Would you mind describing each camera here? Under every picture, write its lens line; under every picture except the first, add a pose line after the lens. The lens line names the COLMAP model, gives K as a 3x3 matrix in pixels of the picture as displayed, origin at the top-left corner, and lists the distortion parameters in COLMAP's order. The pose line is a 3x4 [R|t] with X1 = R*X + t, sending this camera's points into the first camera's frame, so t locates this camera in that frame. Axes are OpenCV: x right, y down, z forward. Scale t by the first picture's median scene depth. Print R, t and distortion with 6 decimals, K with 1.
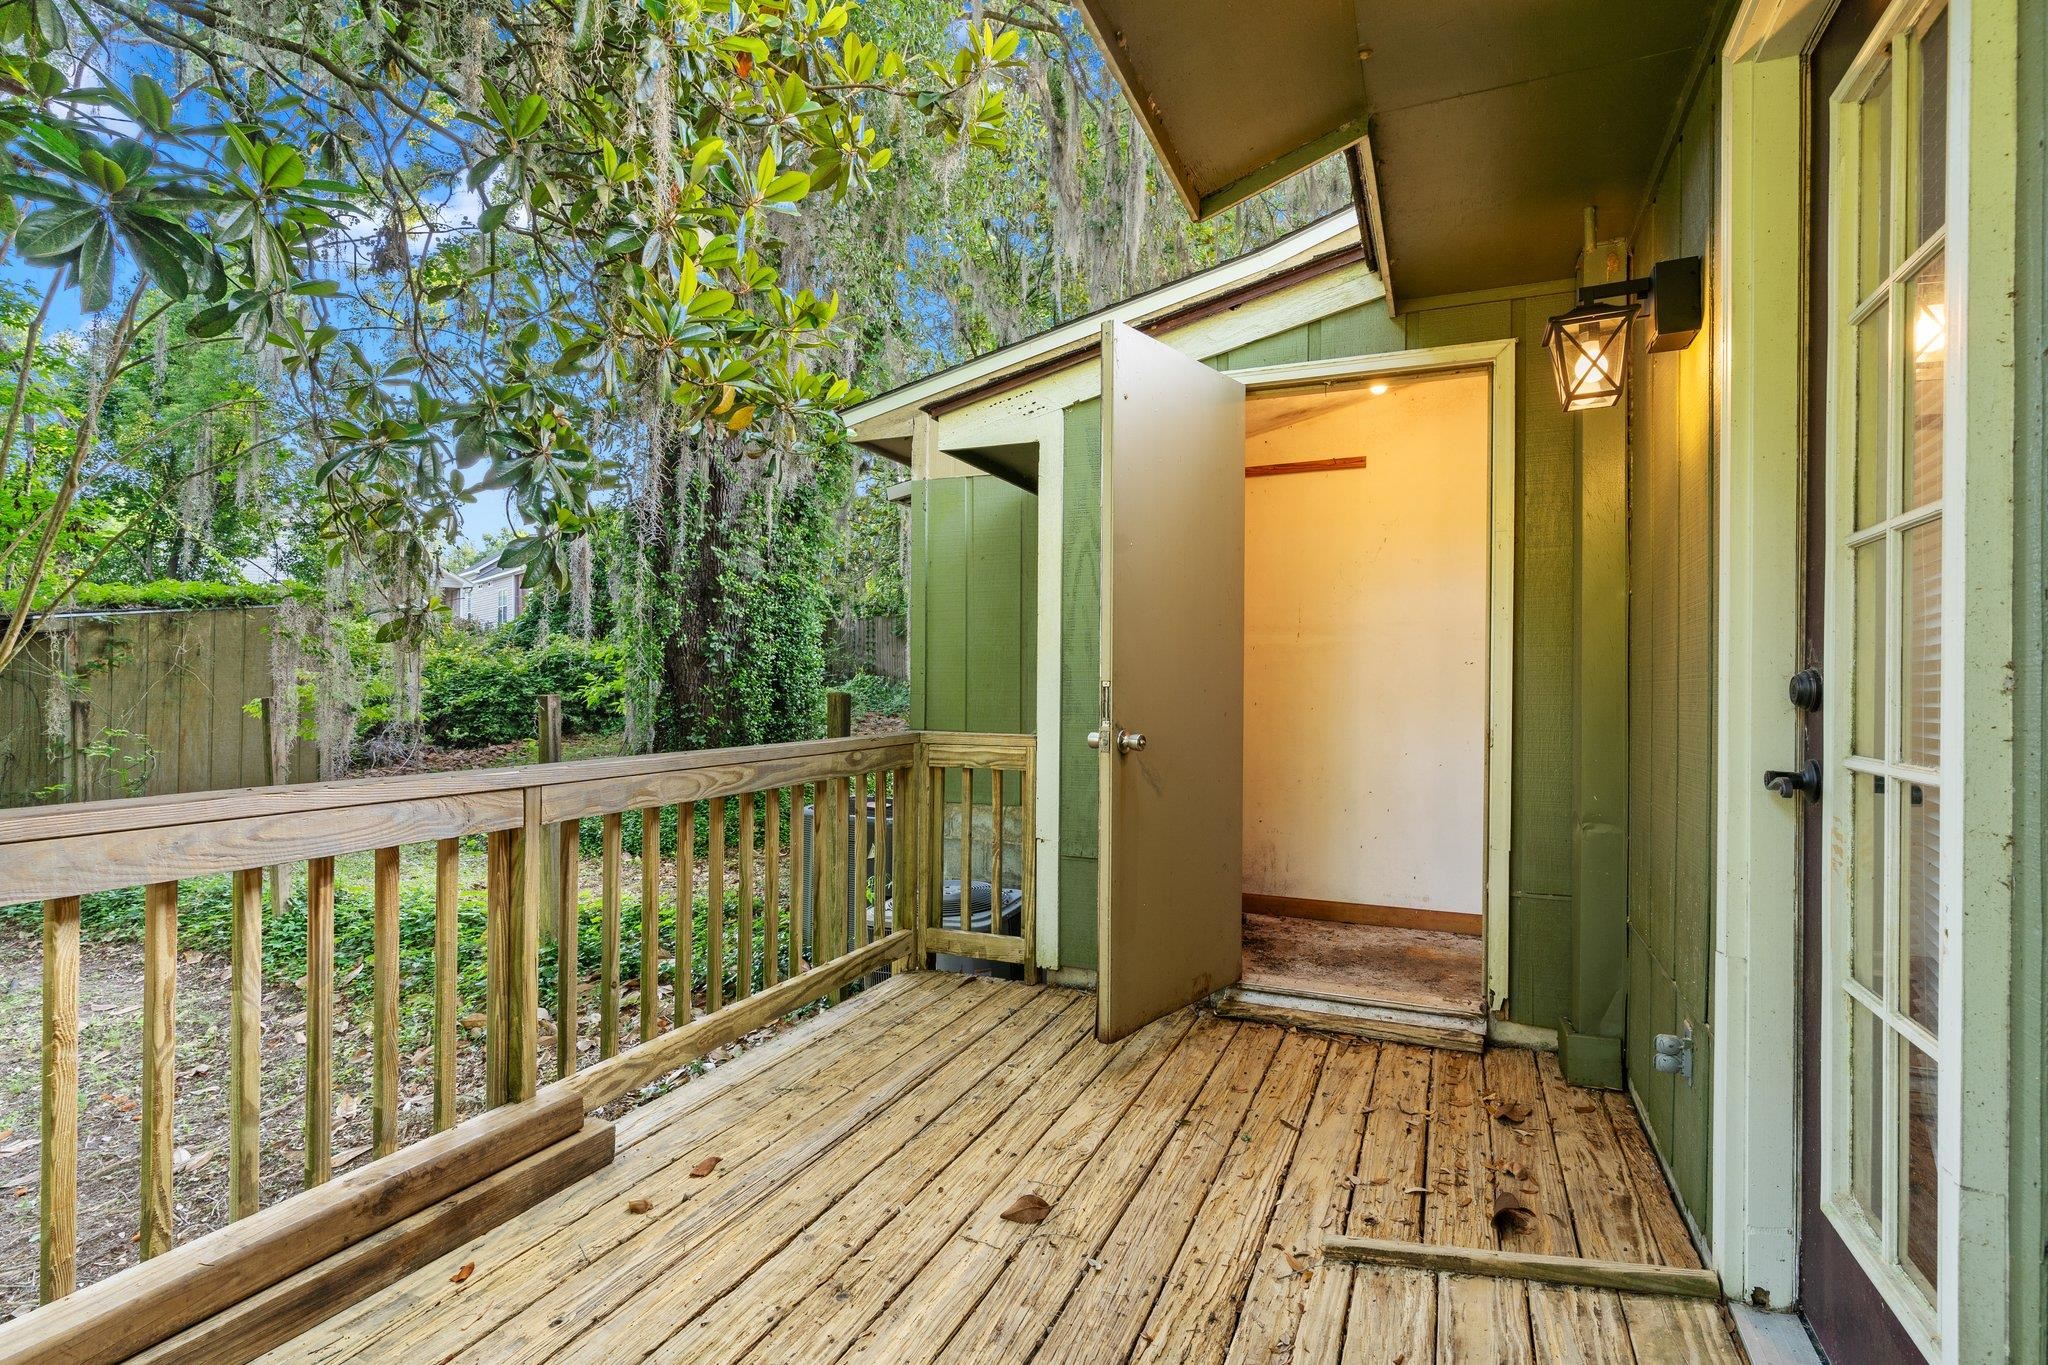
lens RADIAL K [[1027.4, 0, 1018.2], [0, 1027.4, 680.8], [0, 0, 1]] dist [0.001884, 0.000070]
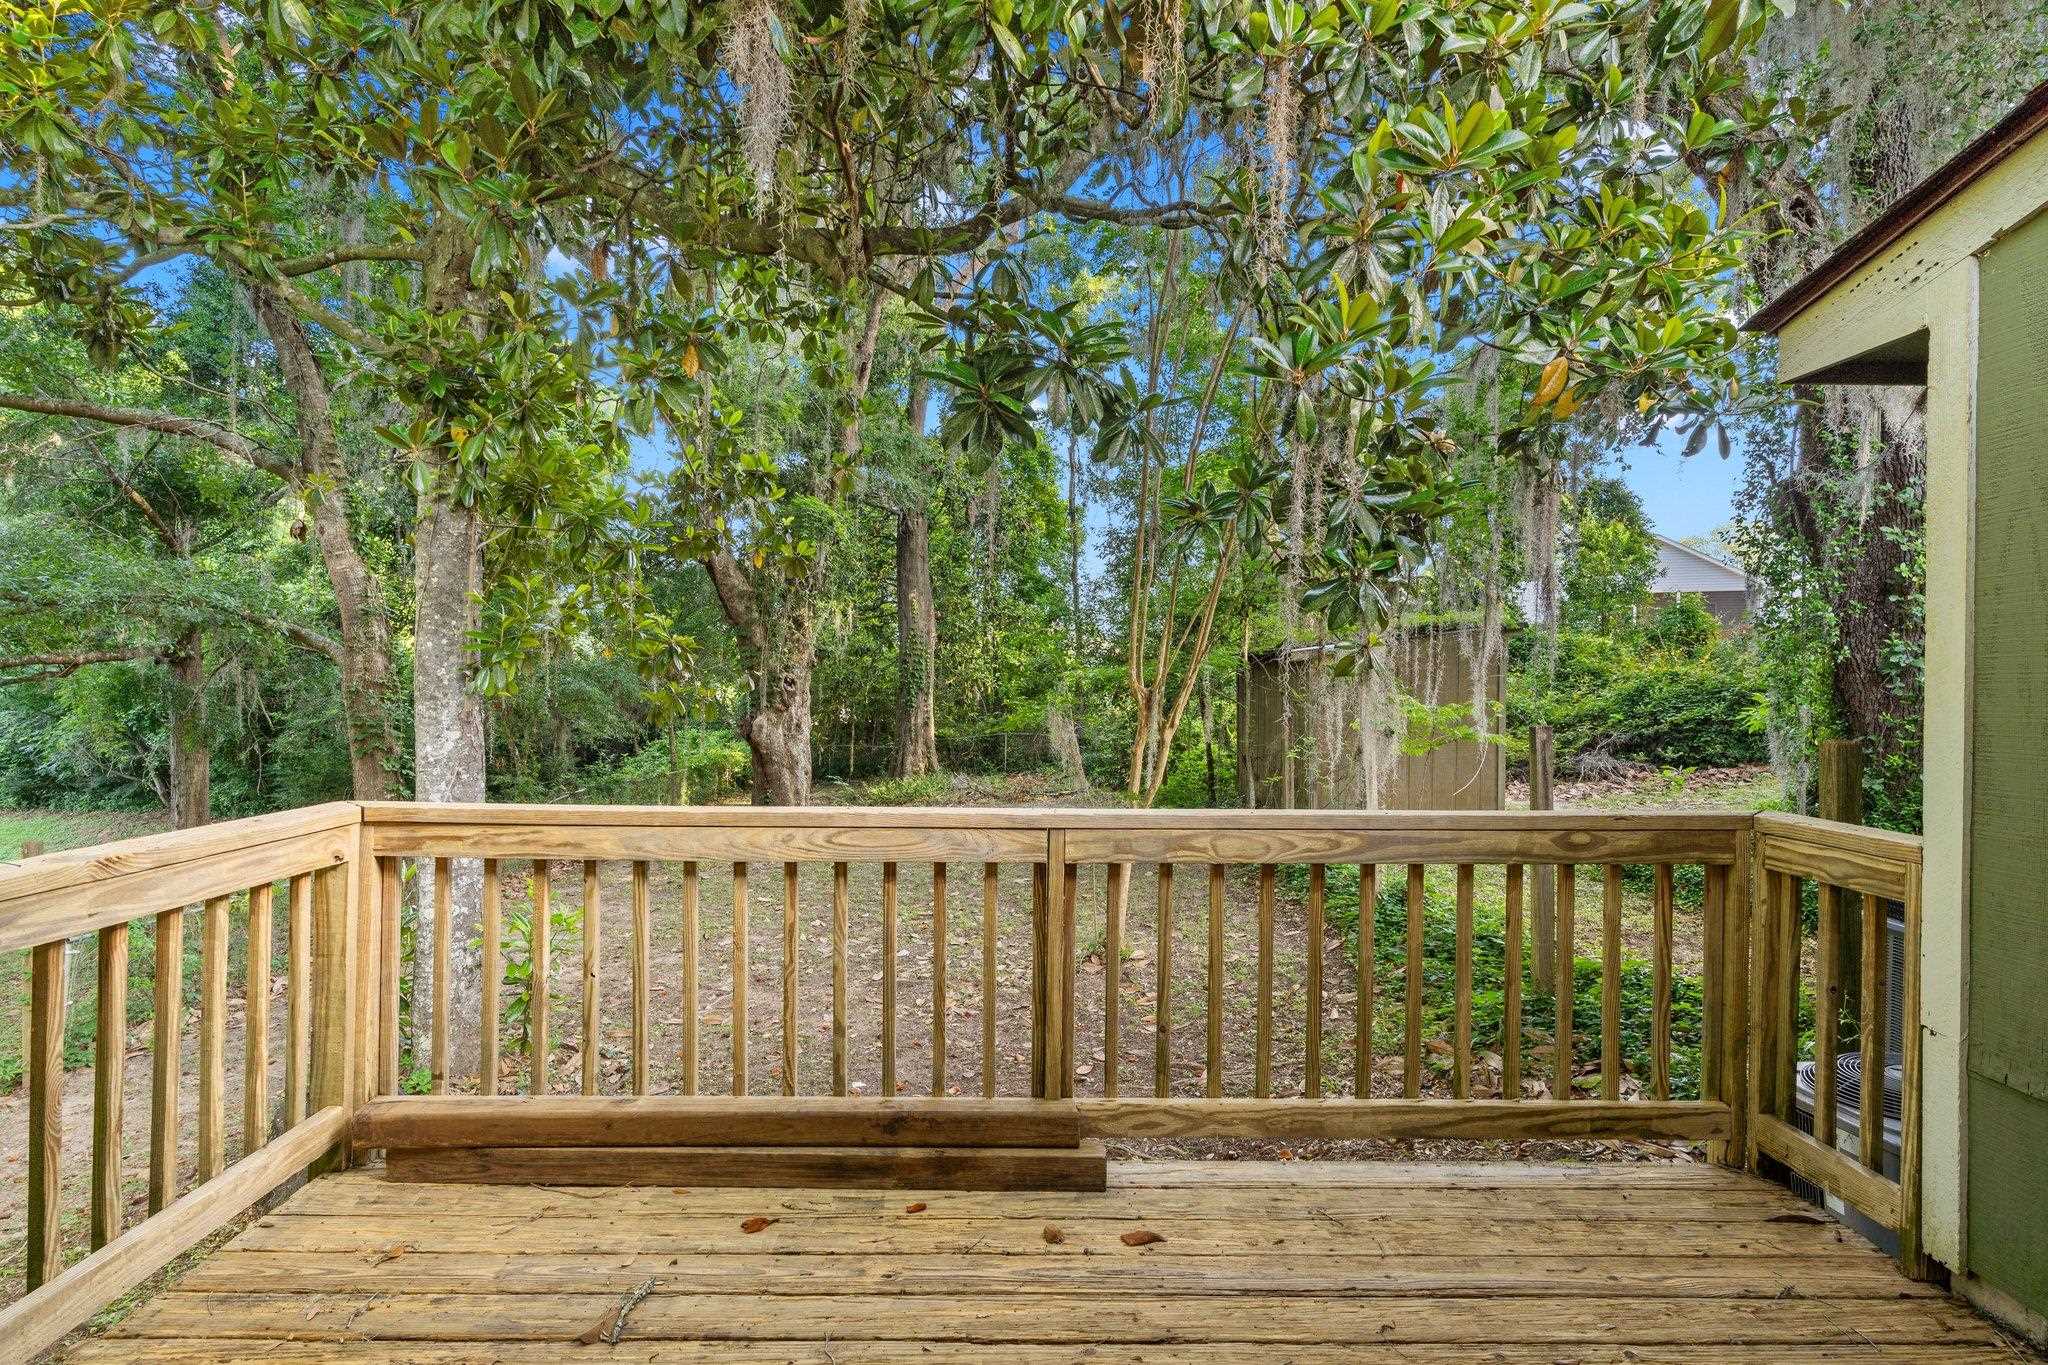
lens RADIAL K [[1027.4, 0, 1018.0], [0, 1027.4, 685.0], [0, 0, 1]] dist [0.001884, 0.000070]
pose [[0.395341, -0.001854, -0.918533, 0.376584], [-0.000846, 0.999997, -0.002383, -0.036524], [0.918534, 0.001720, 0.395338, 0.342082]]
